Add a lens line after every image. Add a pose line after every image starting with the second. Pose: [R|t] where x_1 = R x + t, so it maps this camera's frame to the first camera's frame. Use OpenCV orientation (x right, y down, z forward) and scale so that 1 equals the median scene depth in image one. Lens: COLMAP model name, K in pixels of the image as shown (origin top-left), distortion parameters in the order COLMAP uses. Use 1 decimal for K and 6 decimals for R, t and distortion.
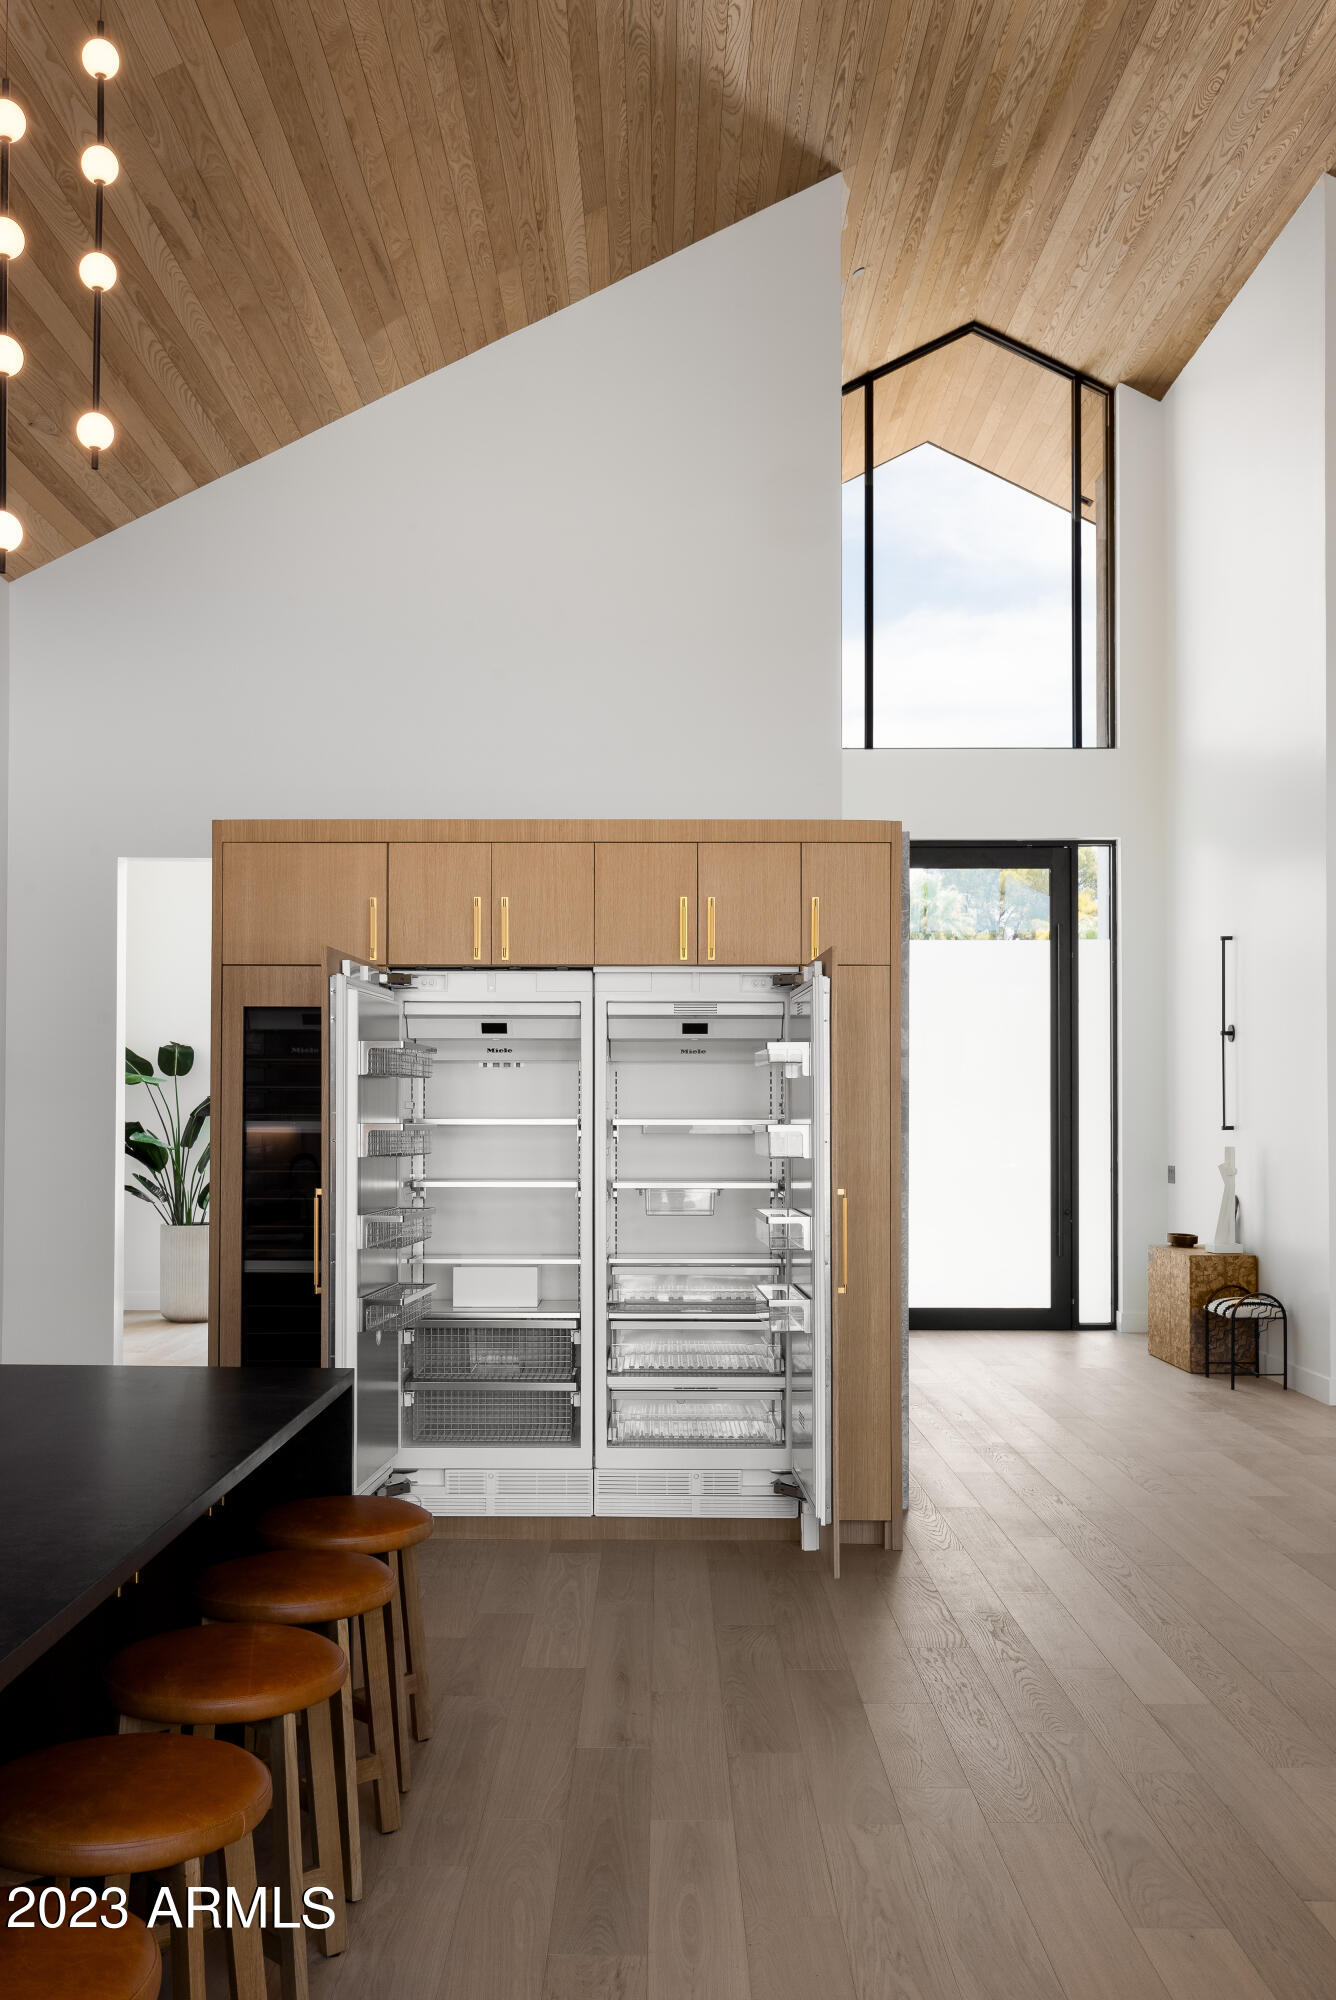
lens RADIAL K [[1781.6, 0, 642.7], [0, 1781.6, 1098.0], [0, 0, 1]] dist [-0.010373, -0.002852]
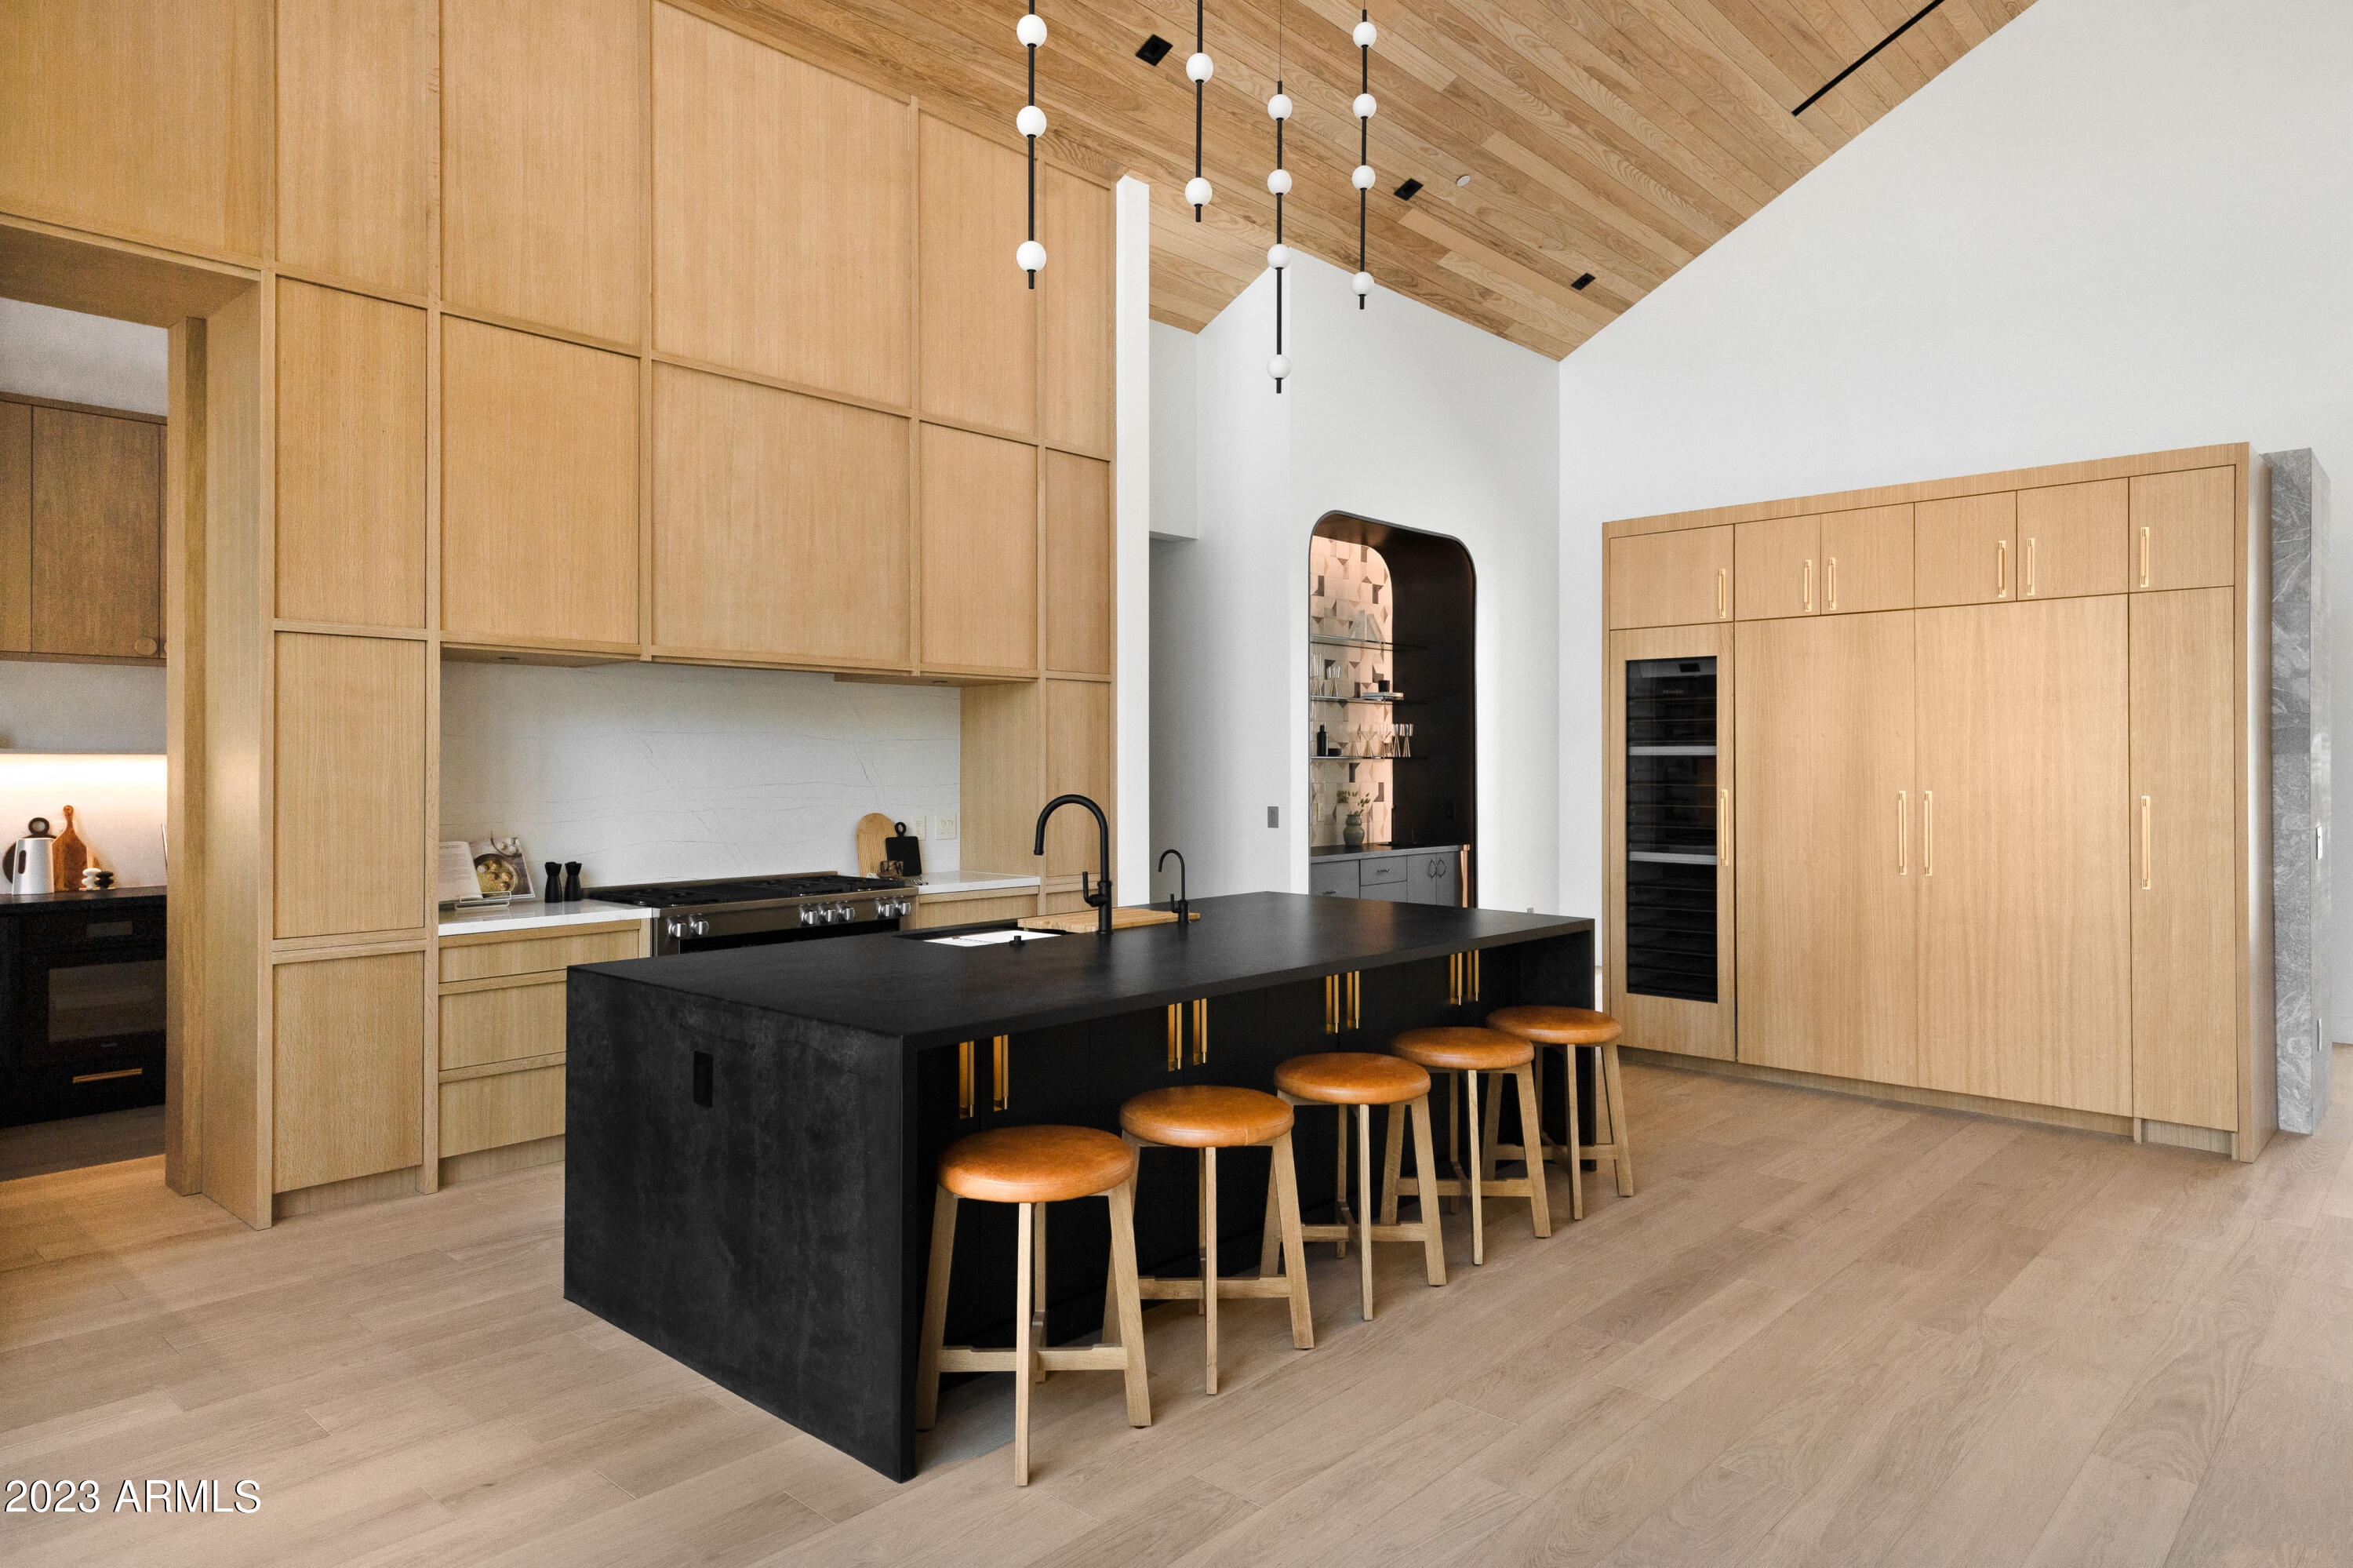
lens RADIAL K [[1432.6, 0, 1190.1], [0, 1432.6, 763.1], [0, 0, 1]] dist [0.025438, -0.002546]
pose [[0.744696, -0.006089, -0.667376, 0.118970], [0.008703, 0.999962, 0.000589, 0.010376], [0.667347, -0.006247, 0.744720, -0.007477]]
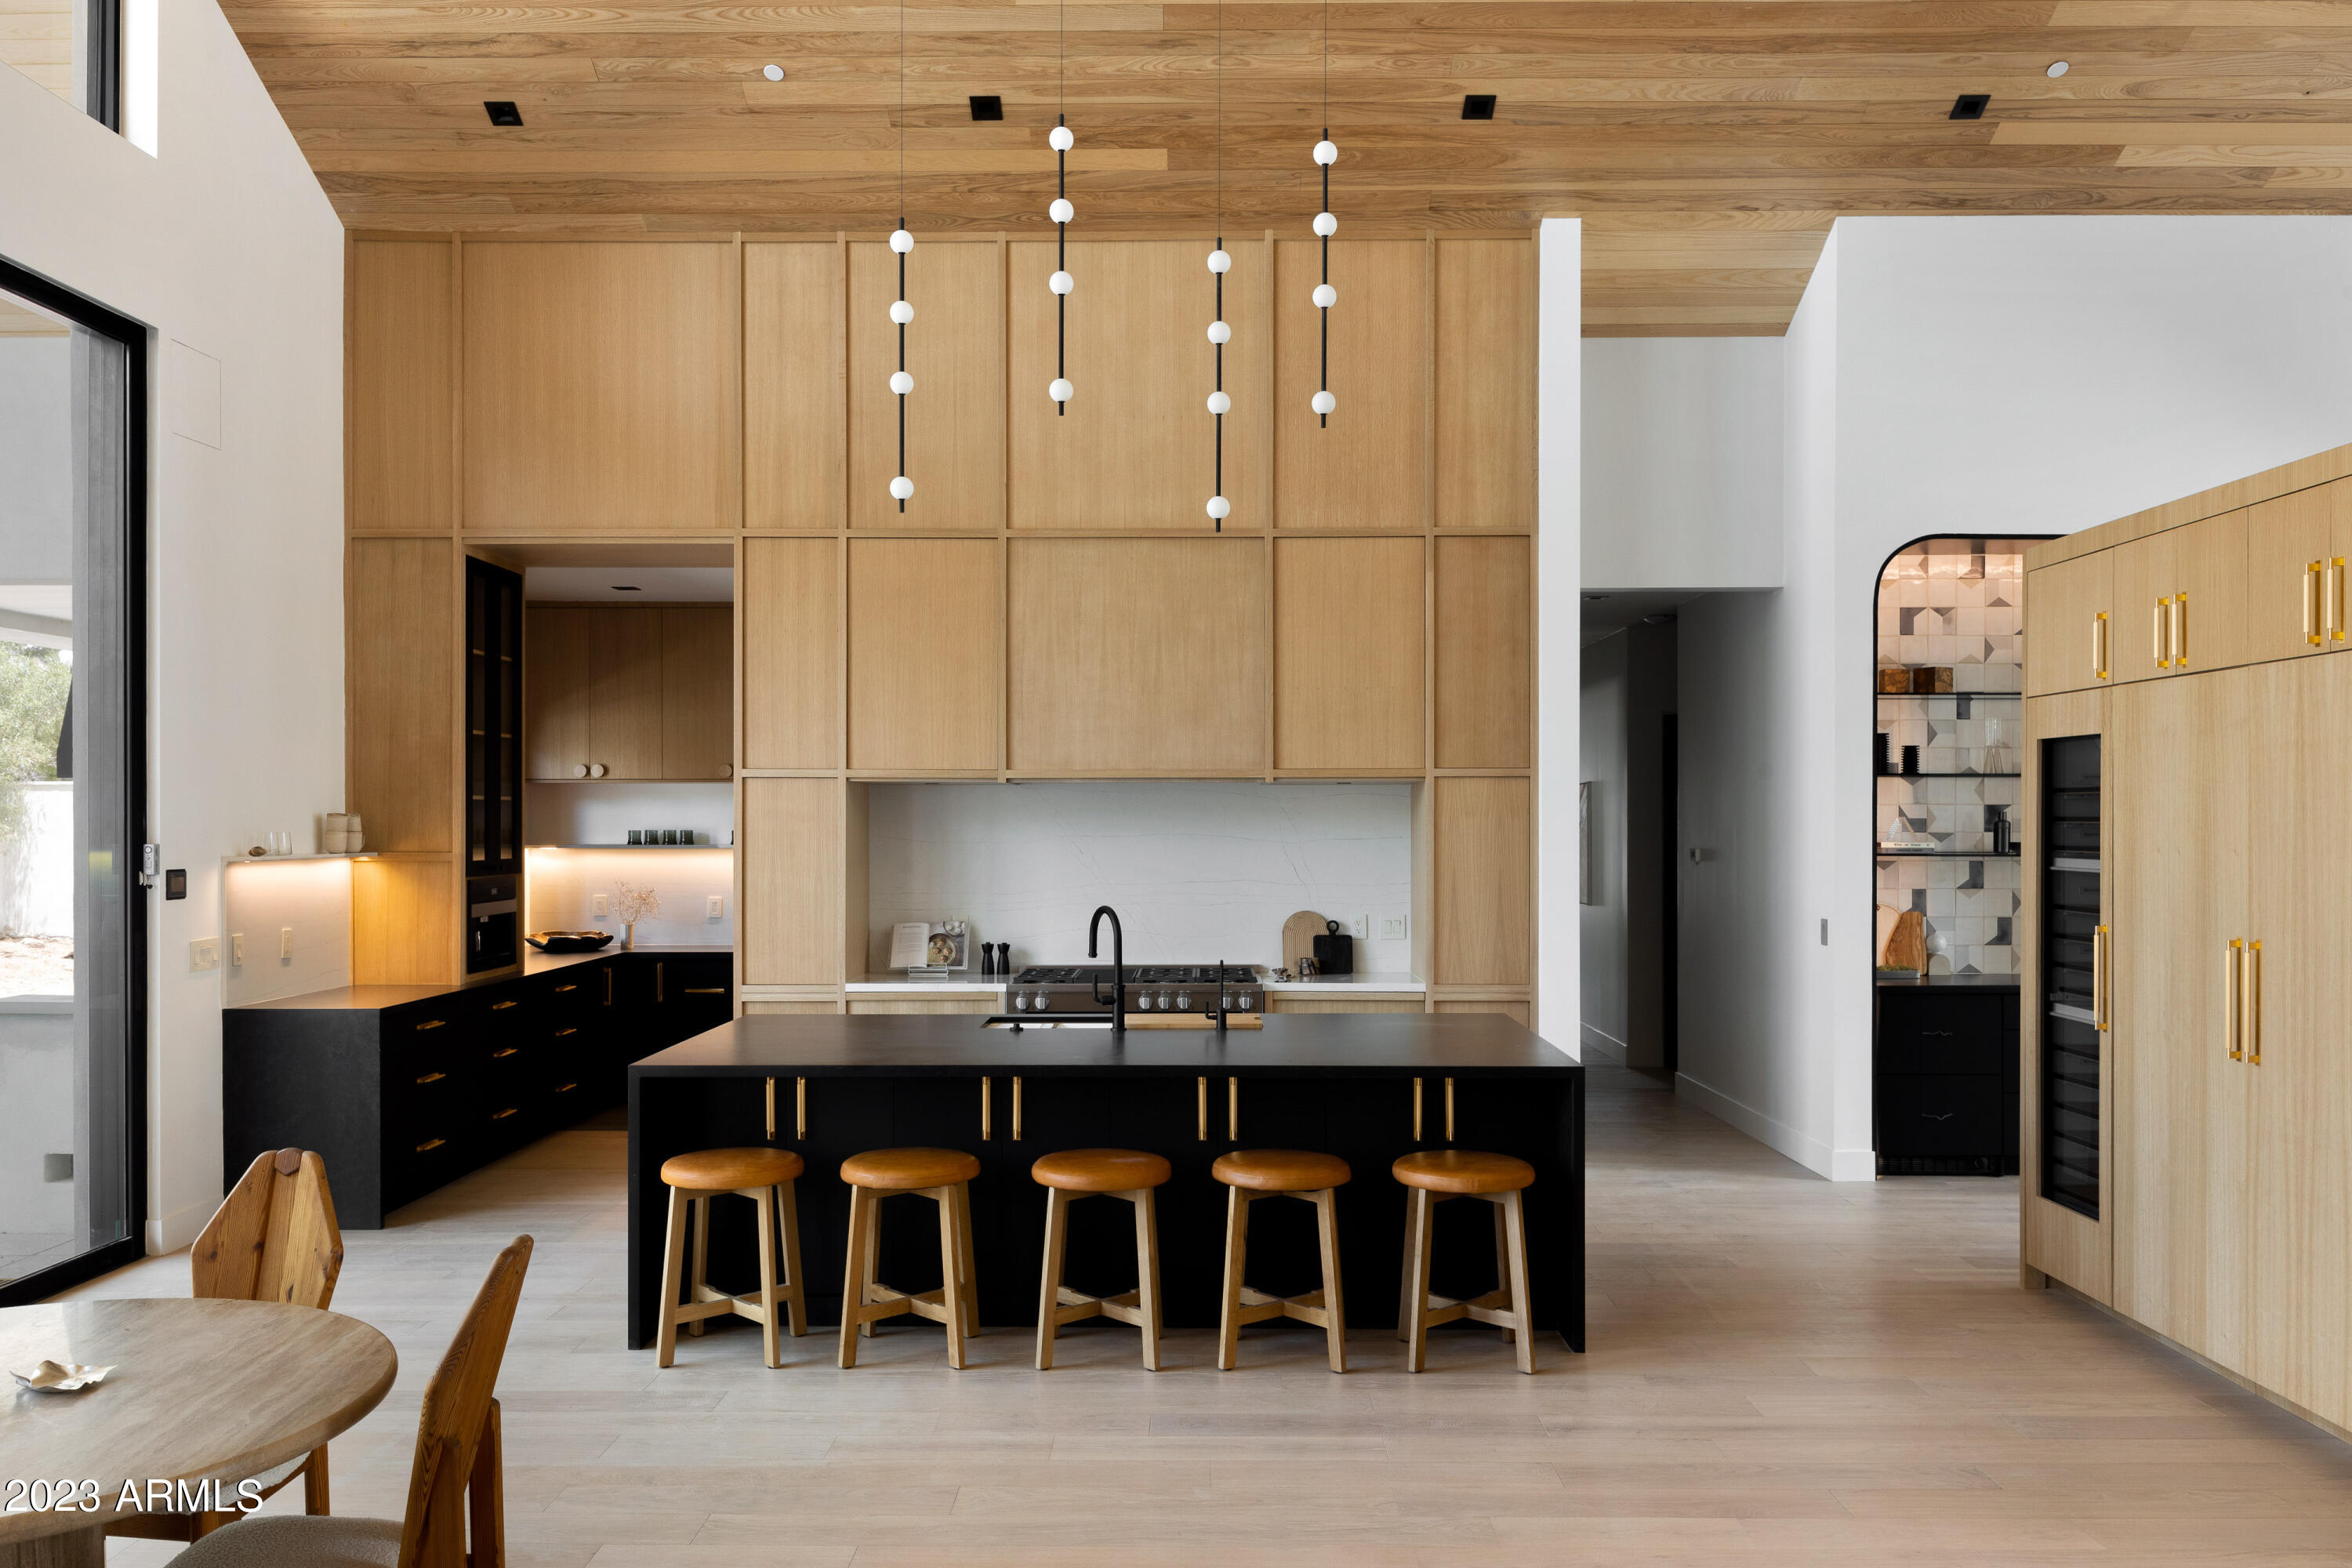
lens RADIAL K [[1838.0, 0, 1159.8], [0, 1838.0, 830.3], [0, 0, 1]] dist [0.028970, -0.036599]
pose [[-0.007499, 0.000563, -0.999972, 0.374412], [0.008155, 0.999967, 0.000502, -0.003094], [0.999939, -0.008151, -0.007503, 0.253963]]
